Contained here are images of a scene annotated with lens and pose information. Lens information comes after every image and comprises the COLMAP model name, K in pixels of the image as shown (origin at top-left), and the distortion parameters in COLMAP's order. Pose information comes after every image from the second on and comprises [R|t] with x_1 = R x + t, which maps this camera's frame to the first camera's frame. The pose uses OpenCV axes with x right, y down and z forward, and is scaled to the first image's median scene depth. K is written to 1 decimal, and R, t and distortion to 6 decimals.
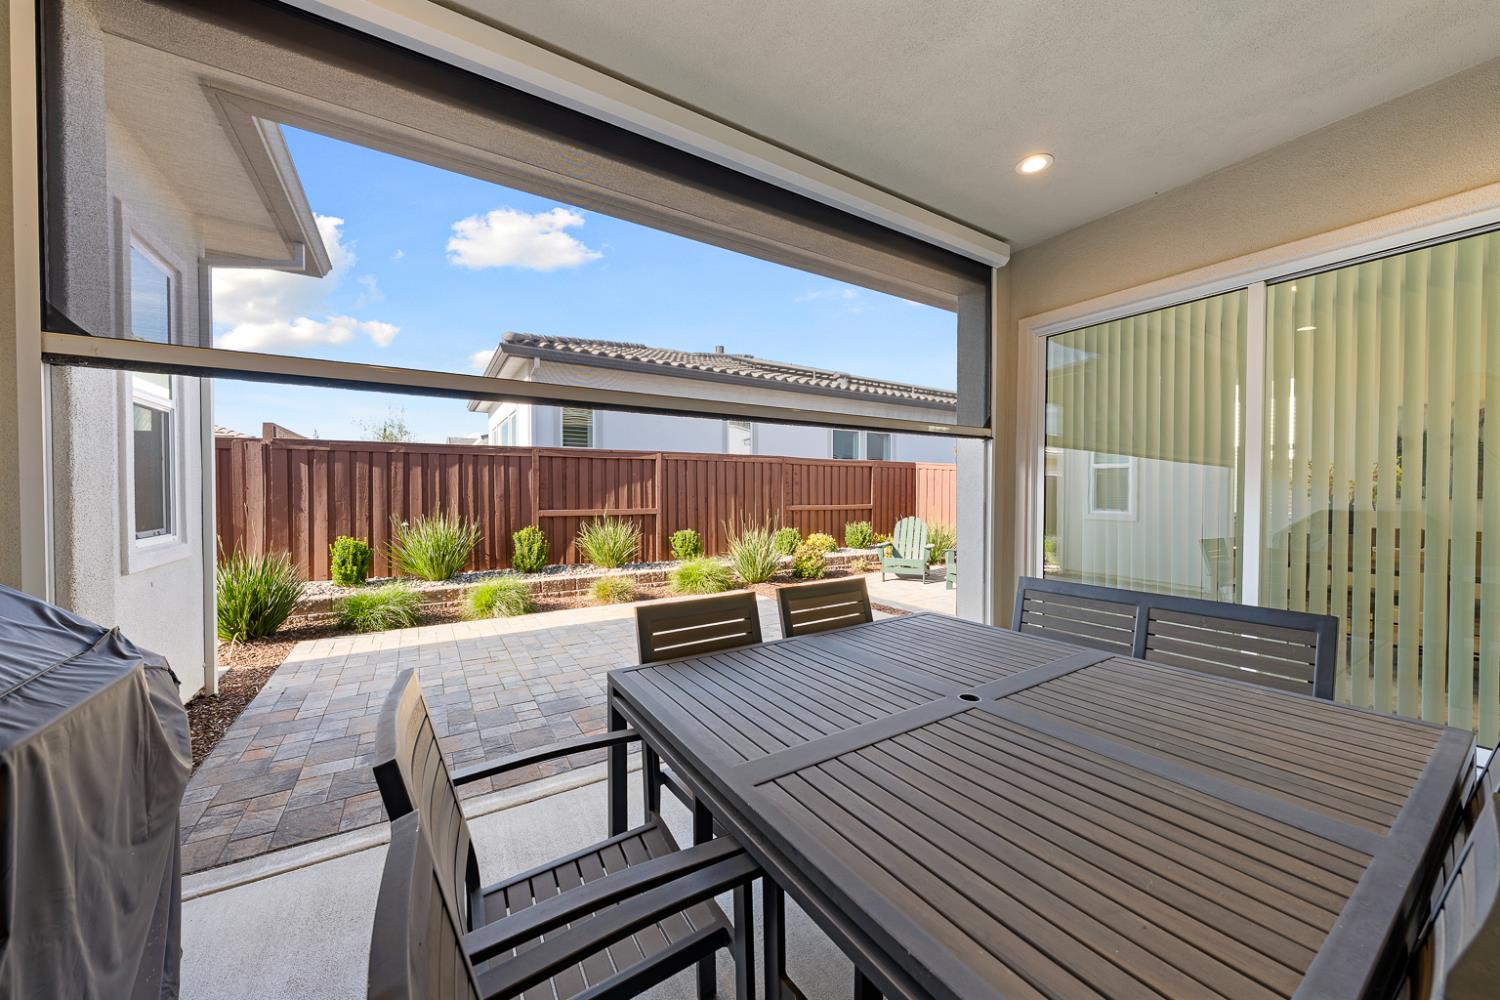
lens RADIAL K [[518.8, 0, 750.0], [0, 518.8, 500.0], [0, 0, 1]] dist [-0.003793, 0.000052]
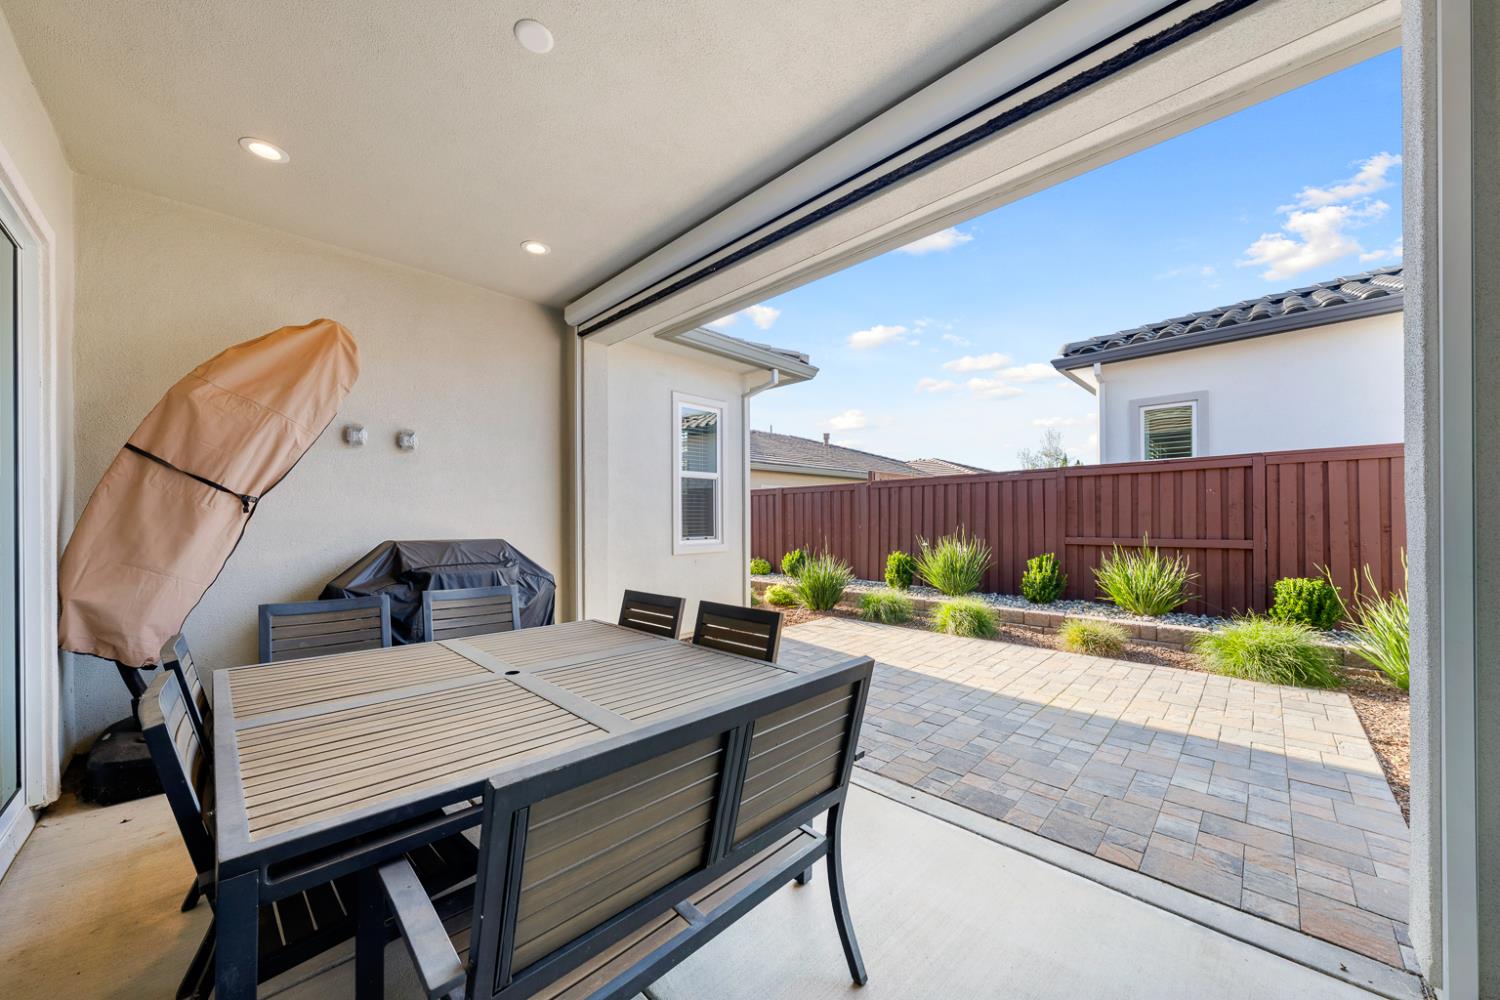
lens RADIAL K [[542.4, 0, 750.0], [0, 542.4, 500.0], [0, 0, 1]] dist [0.000537, 0.000026]
pose [[0.231376, -0.036651, -0.972174, 0.446883], [-0.009397, 0.999159, -0.039904, -0.000918], [0.972819, 0.018369, 0.230837, 0.295057]]
